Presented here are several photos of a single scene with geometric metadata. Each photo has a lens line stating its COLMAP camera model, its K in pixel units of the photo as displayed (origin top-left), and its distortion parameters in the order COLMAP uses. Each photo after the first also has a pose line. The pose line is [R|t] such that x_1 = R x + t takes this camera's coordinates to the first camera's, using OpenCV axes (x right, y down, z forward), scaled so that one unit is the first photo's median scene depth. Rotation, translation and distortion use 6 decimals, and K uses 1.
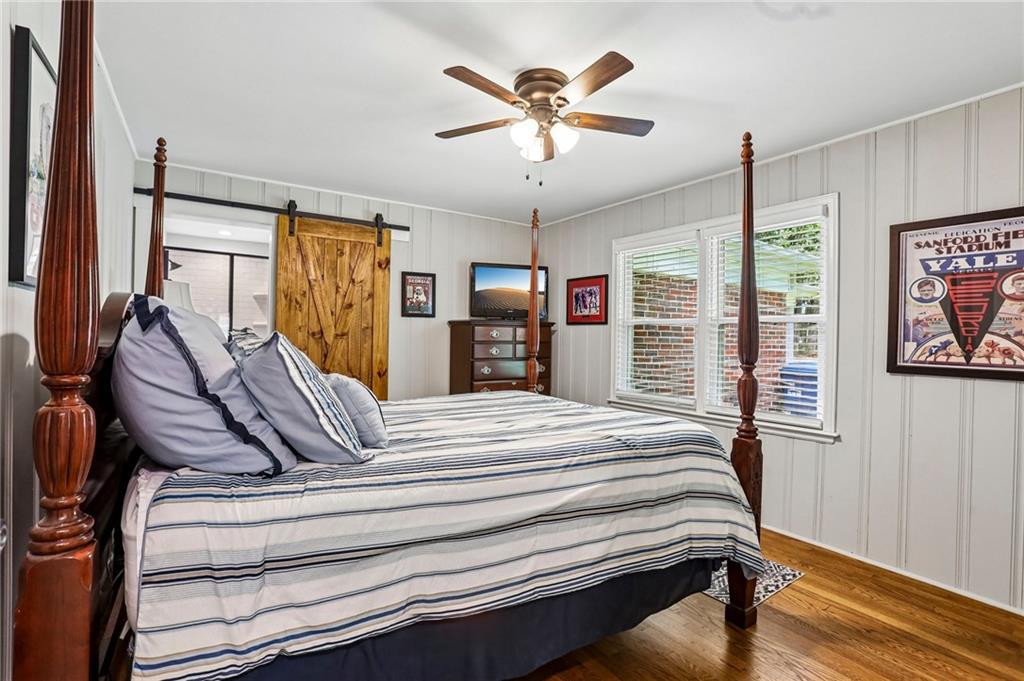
lens RADIAL K [[471.4, 0, 508.7], [0, 471.4, 339.5], [0, 0, 1]] dist [-0.073245, 0.030154]
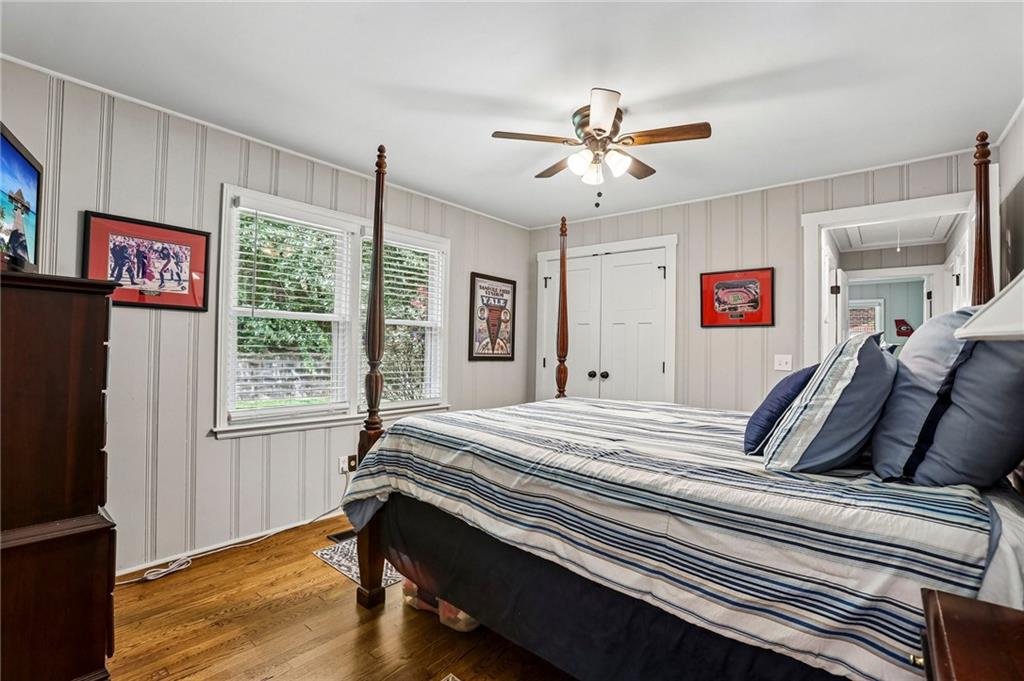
lens RADIAL K [[471.4, 0, 508.7], [0, 471.4, 339.5], [0, 0, 1]] dist [-0.073245, 0.030154]
pose [[-0.277884, -0.007927, 0.960582, -0.580974], [-0.022962, 0.999735, 0.001608, -0.007046], [-0.960340, -0.021610, -0.277993, 0.924810]]
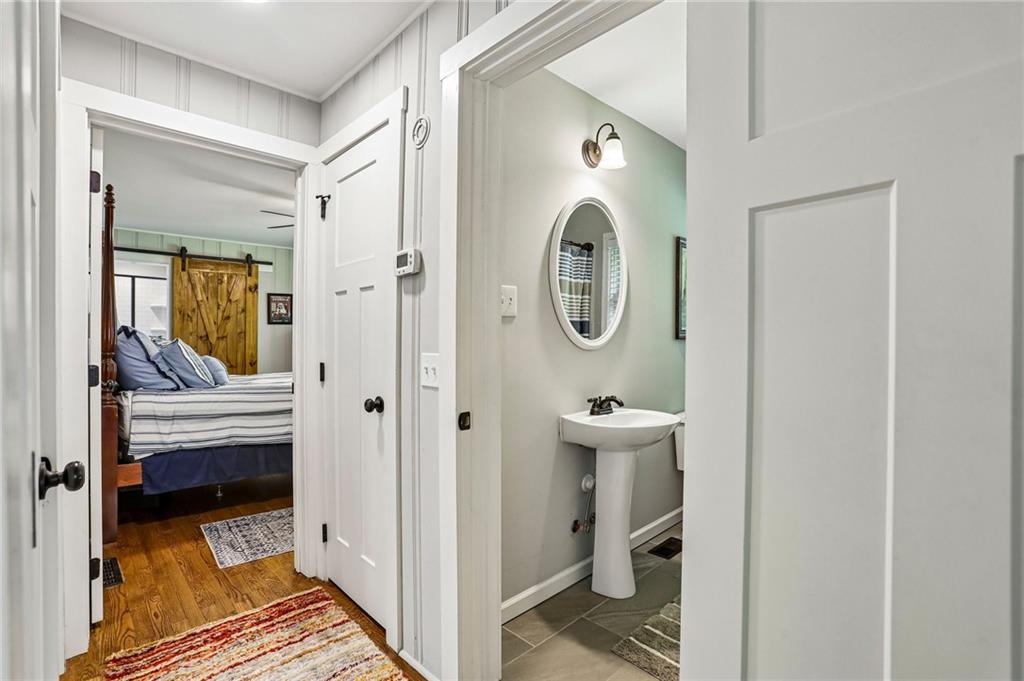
lens RADIAL K [[473.8, 0, 502.5], [0, 473.8, 336.6], [0, 0, 1]] dist [-0.050216, 0.021565]
pose [[0.987307, -0.016950, 0.157915, 0.298677], [0.017302, 0.999850, -0.000856, 0.003529], [-0.157877, 0.003578, 0.987452, -0.625358]]
